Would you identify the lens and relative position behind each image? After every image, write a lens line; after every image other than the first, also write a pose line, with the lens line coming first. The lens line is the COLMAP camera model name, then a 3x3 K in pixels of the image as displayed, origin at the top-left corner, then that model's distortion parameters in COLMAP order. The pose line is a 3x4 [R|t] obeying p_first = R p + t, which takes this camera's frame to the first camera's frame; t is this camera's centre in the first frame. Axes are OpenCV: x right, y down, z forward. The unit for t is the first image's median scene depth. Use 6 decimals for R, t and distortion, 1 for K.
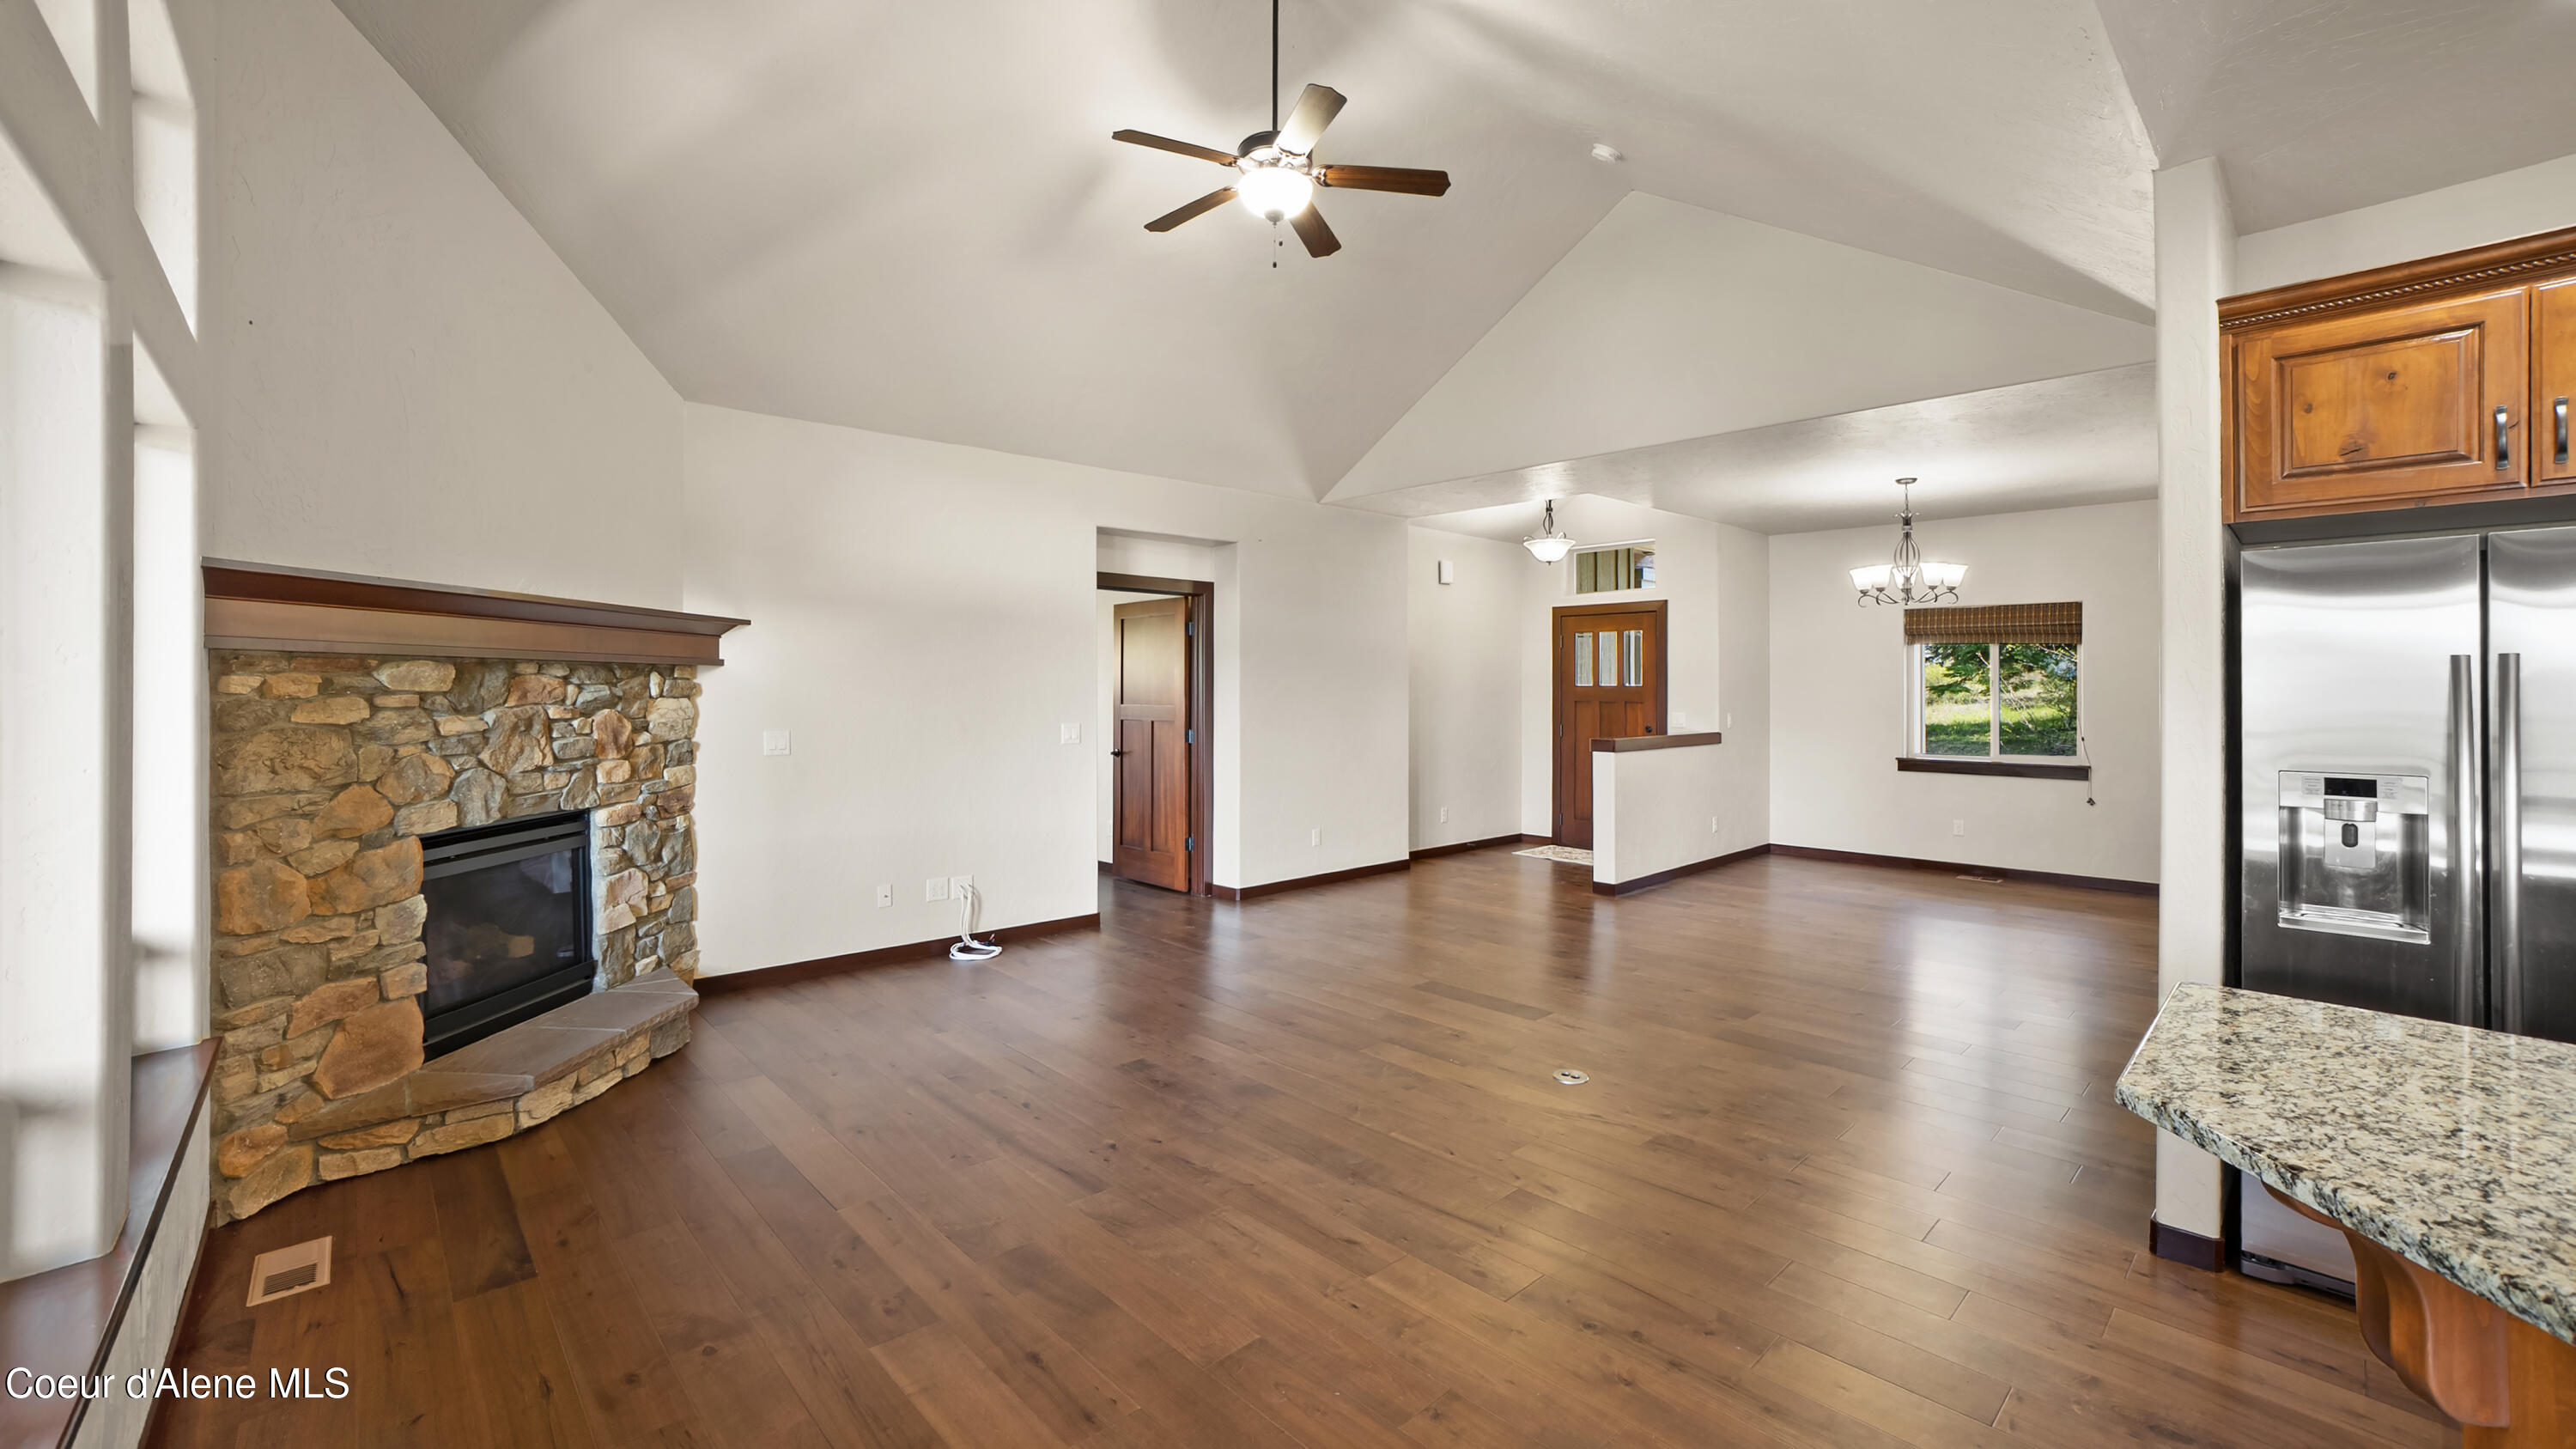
lens RADIAL K [[1043.3, 0, 1287.8], [0, 1043.3, 681.5], [0, 0, 1]] dist [-0.056578, 0.021084]
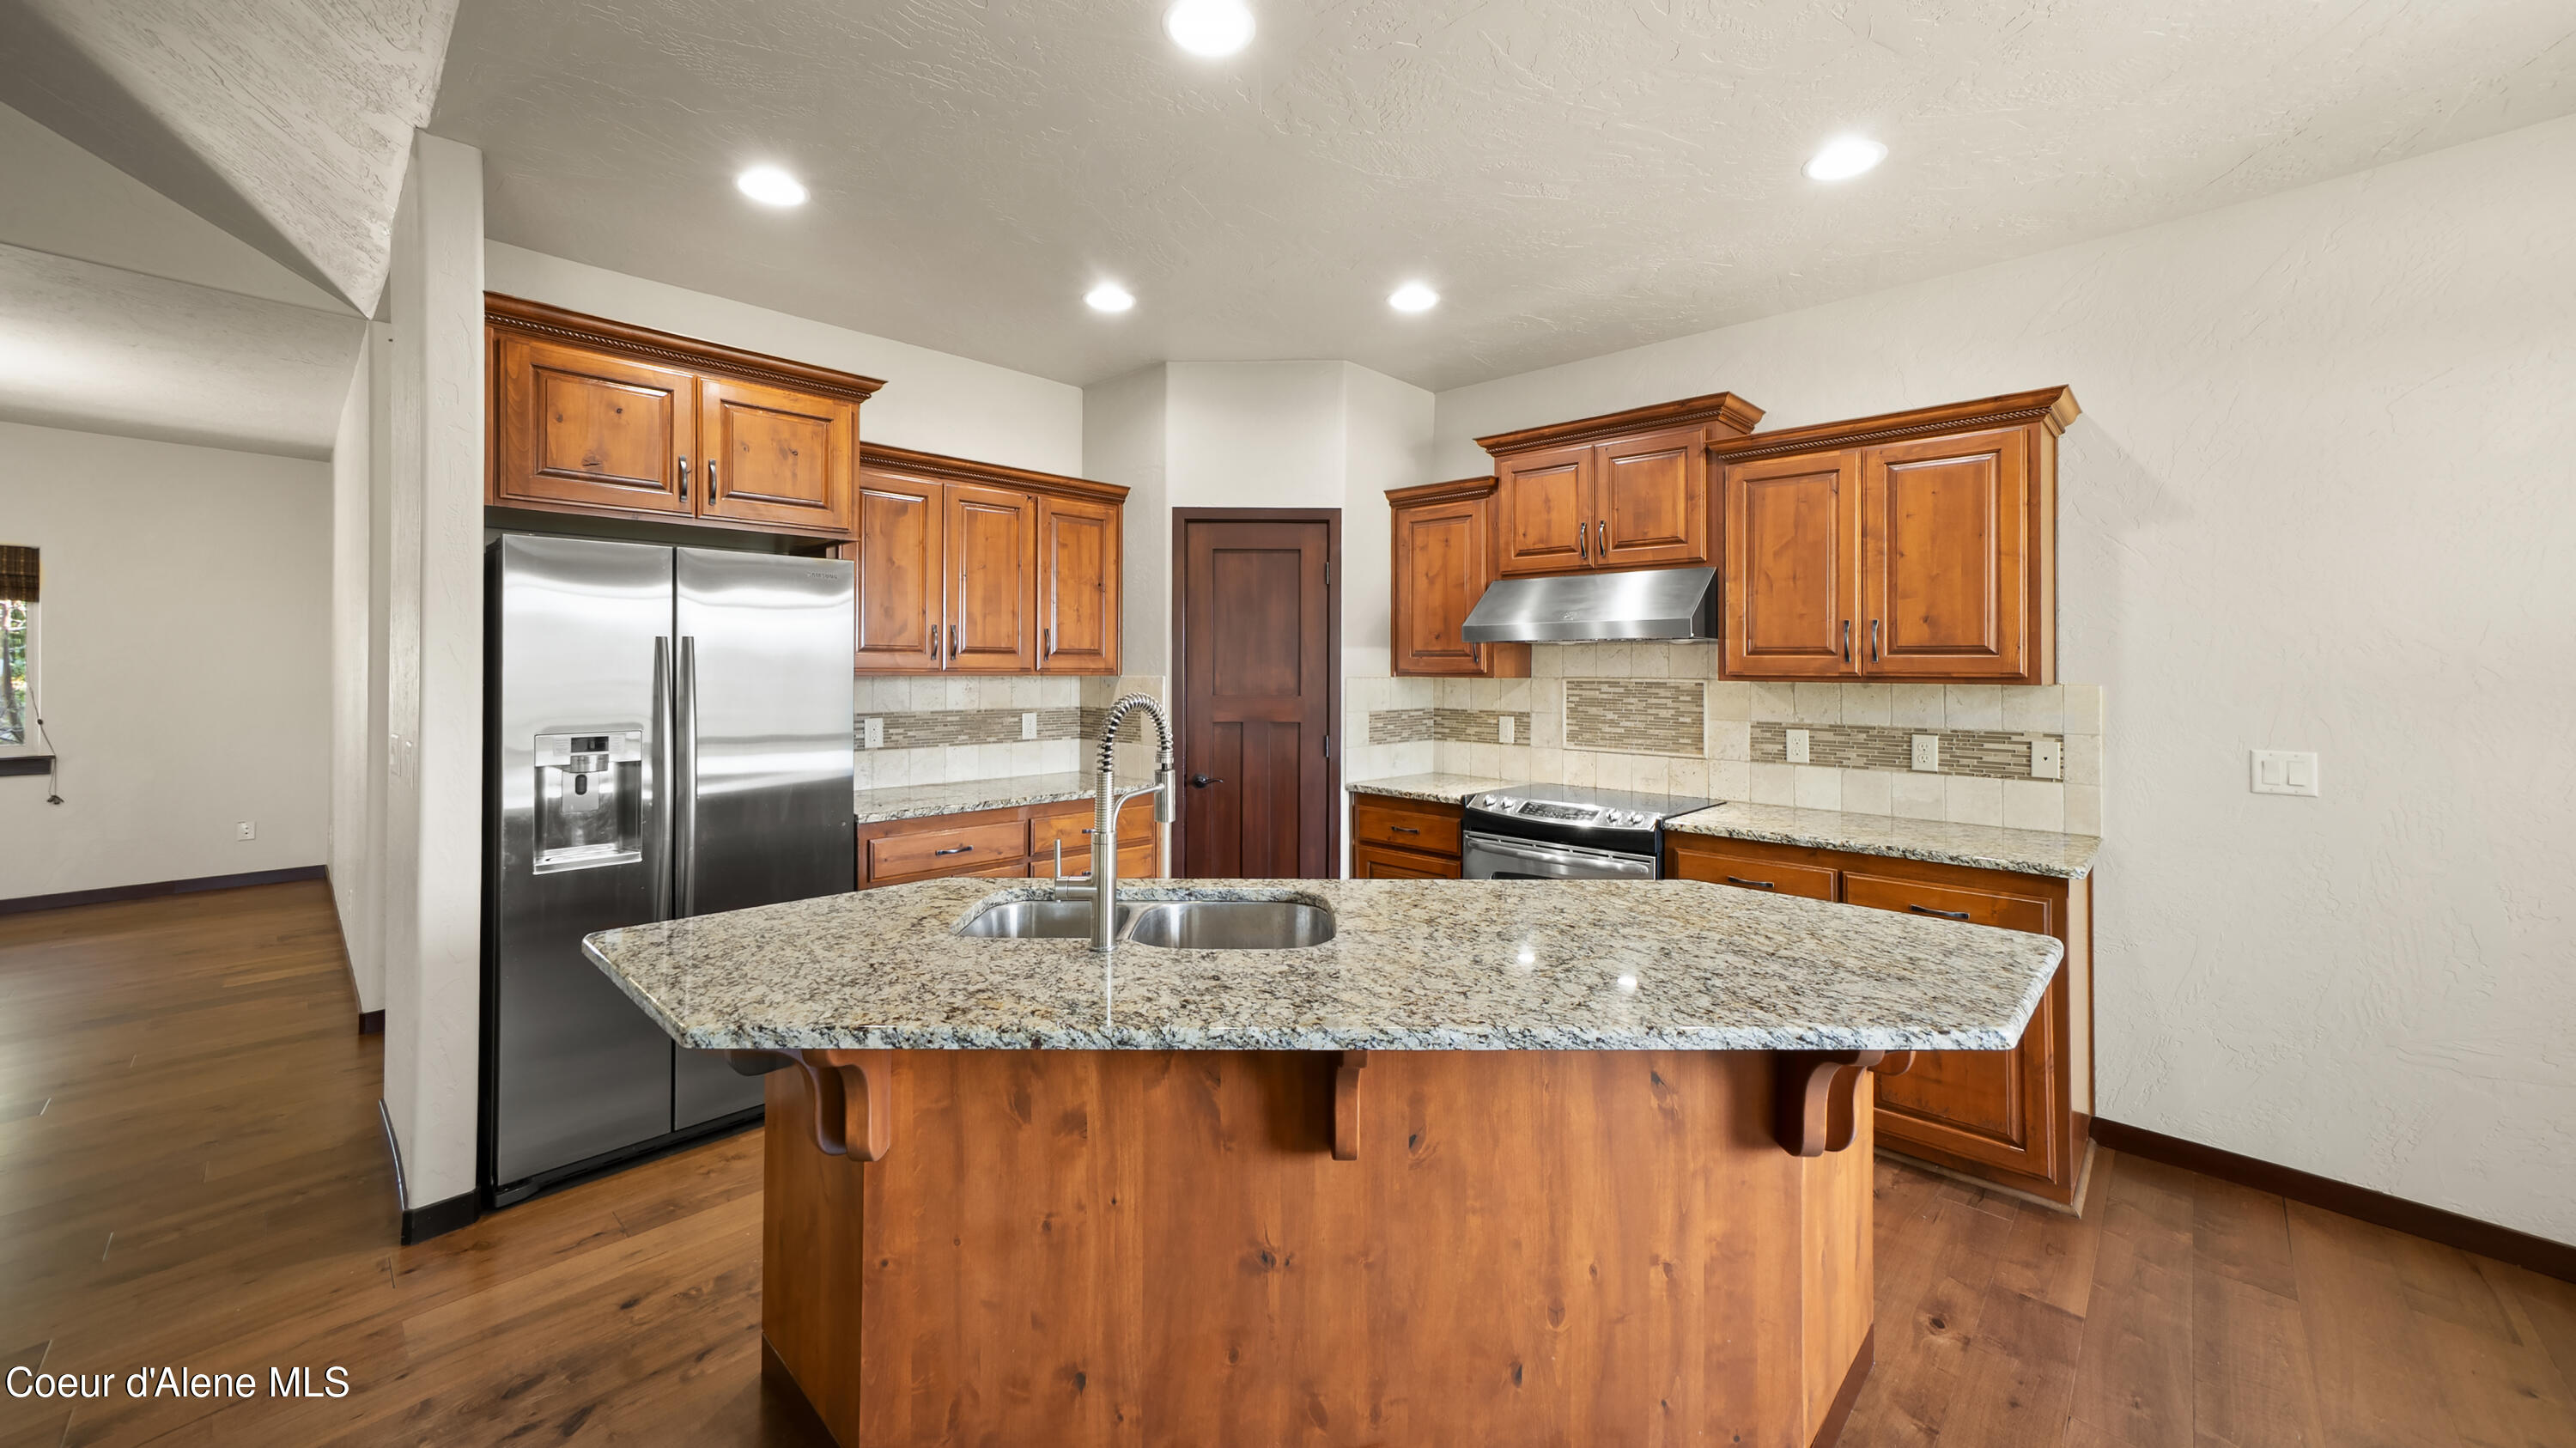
lens RADIAL K [[958.8, 0, 1289.0], [0, 958.8, 661.3], [0, 0, 1]] dist [-0.002925, -0.000074]
pose [[-0.058289, 0.003623, 0.998293, -0.094571], [-0.013033, 0.999905, -0.004390, 0.000443], [-0.998215, -0.013267, -0.058236, 0.169214]]
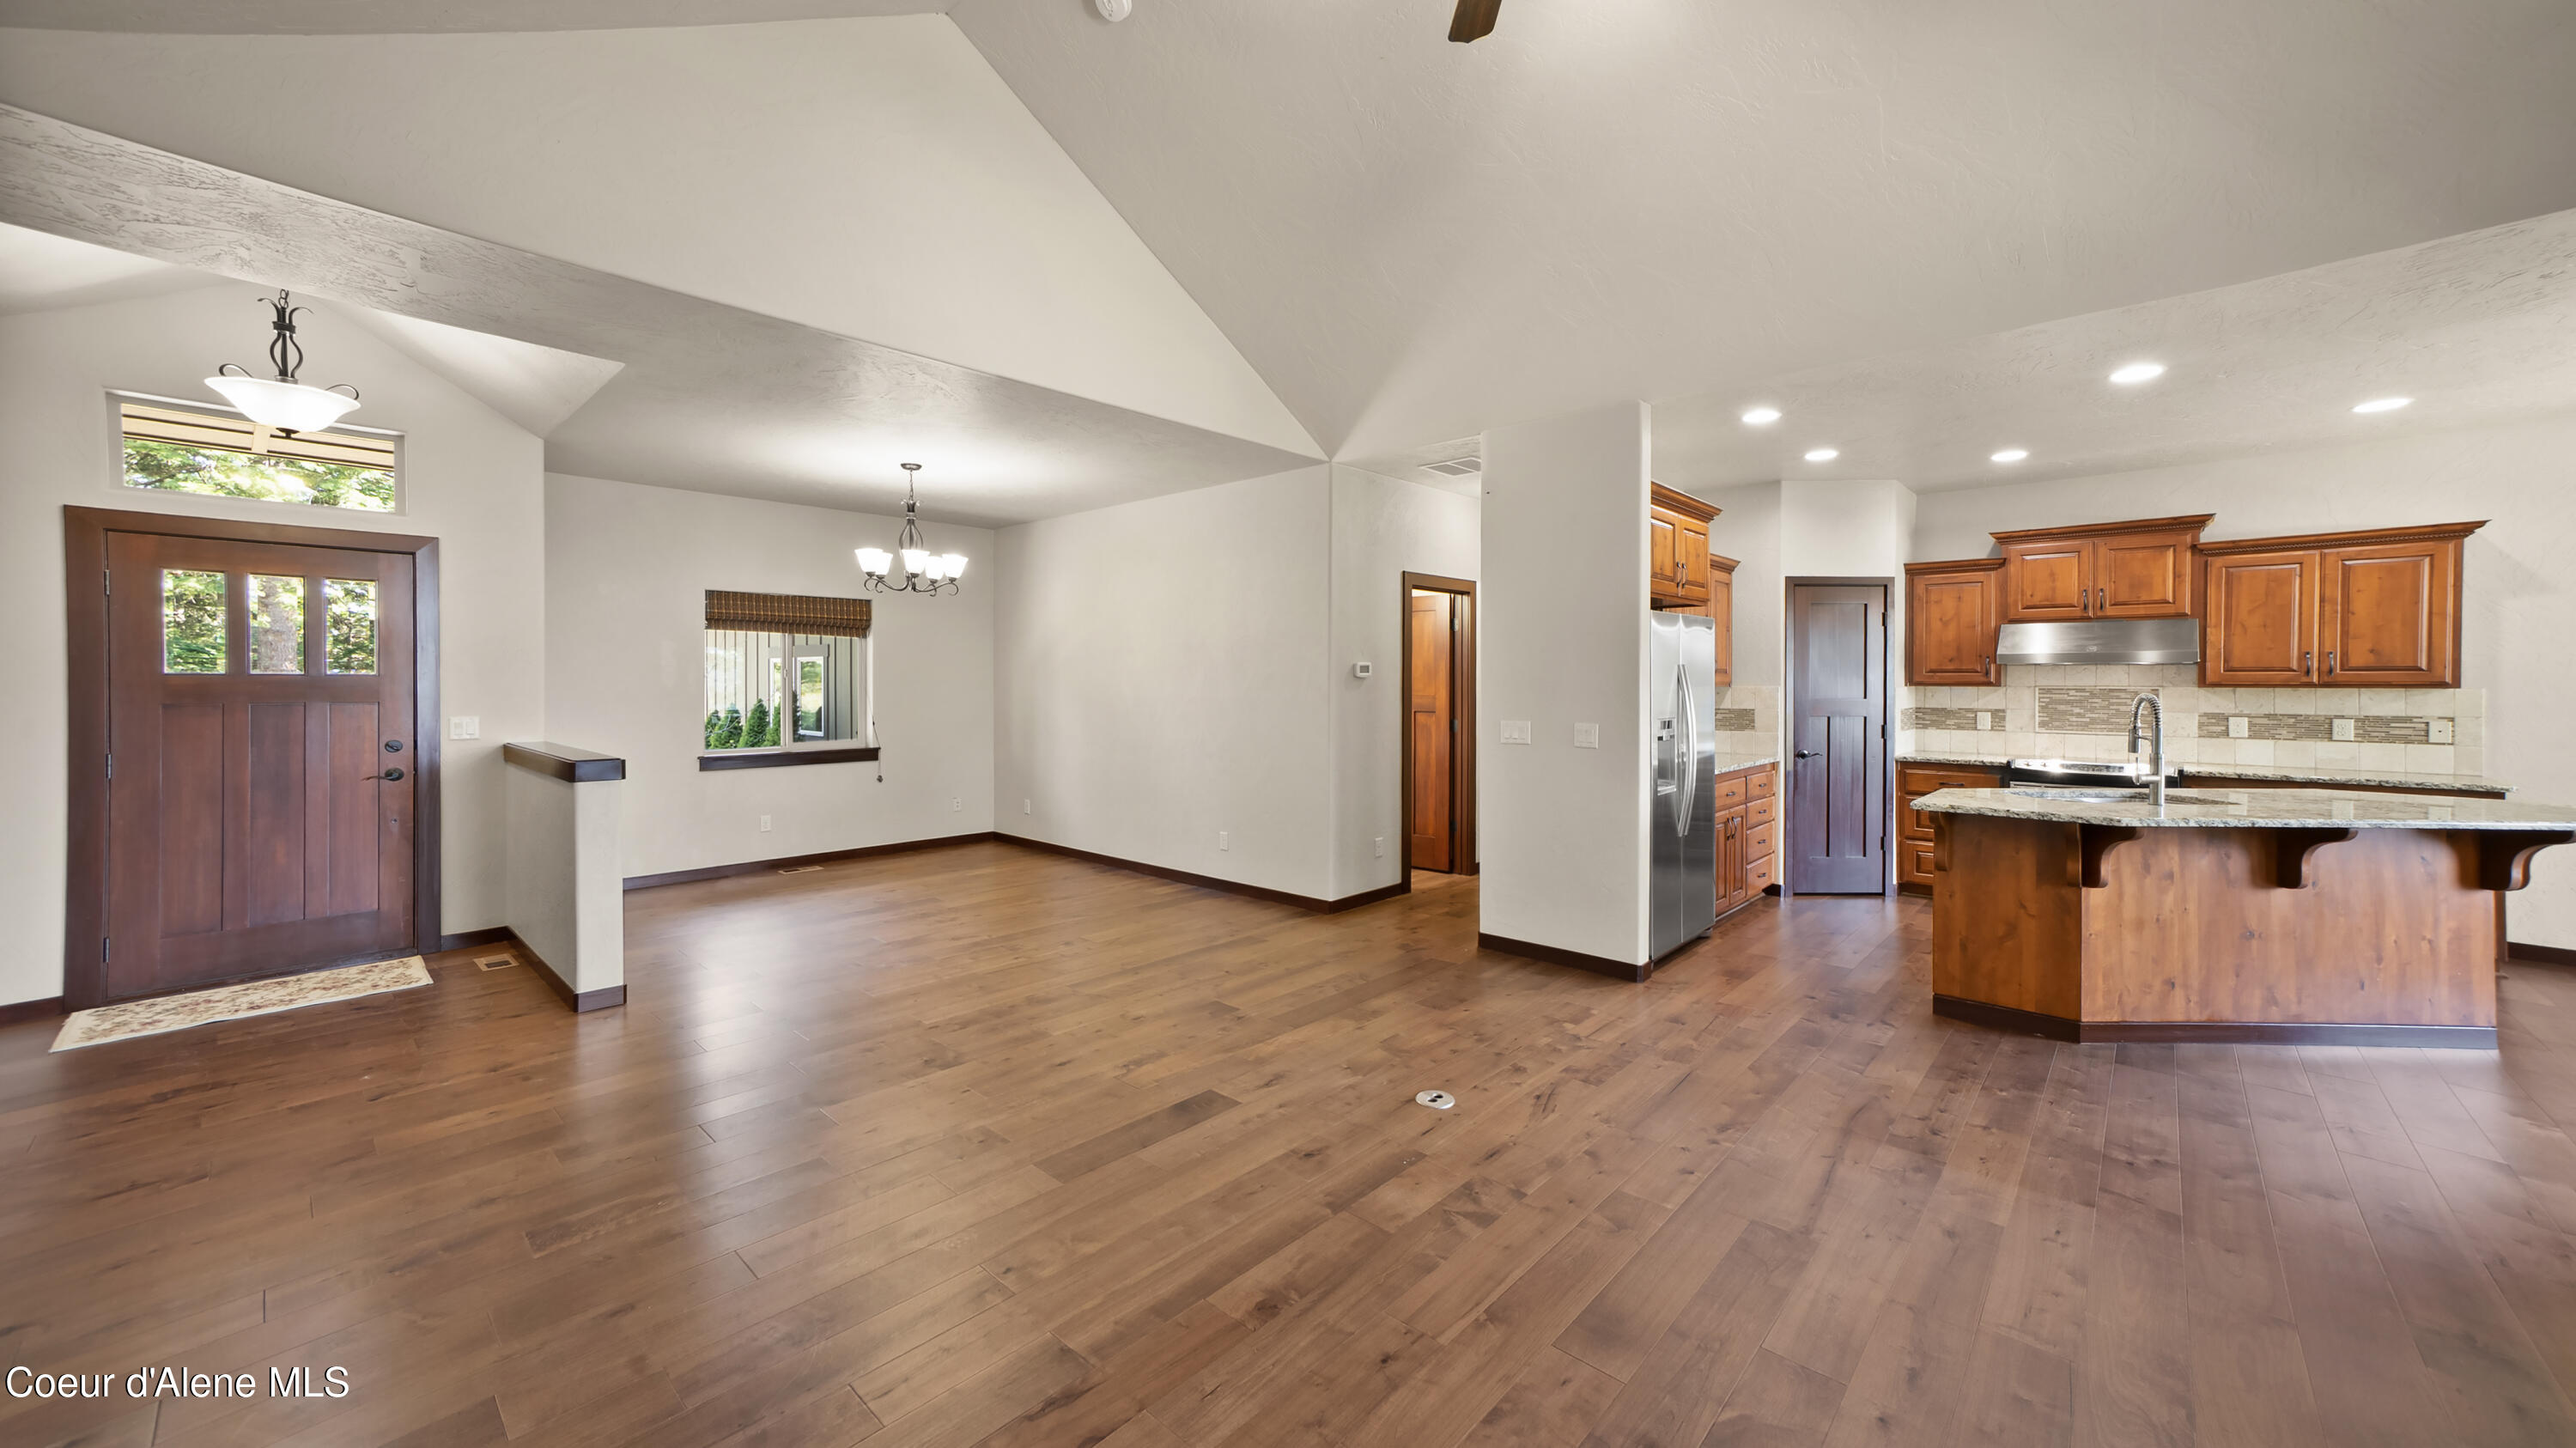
lens RADIAL K [[953.3, 0, 1294.1], [0, 953.3, 683.9], [0, 0, 1]] dist [-0.026956, 0.025772]
pose [[-0.078256, -0.006658, 0.996911, -0.647213], [-0.007684, 0.999952, 0.006075, 0.006805], [-0.996904, -0.007184, -0.078303, 1.374615]]
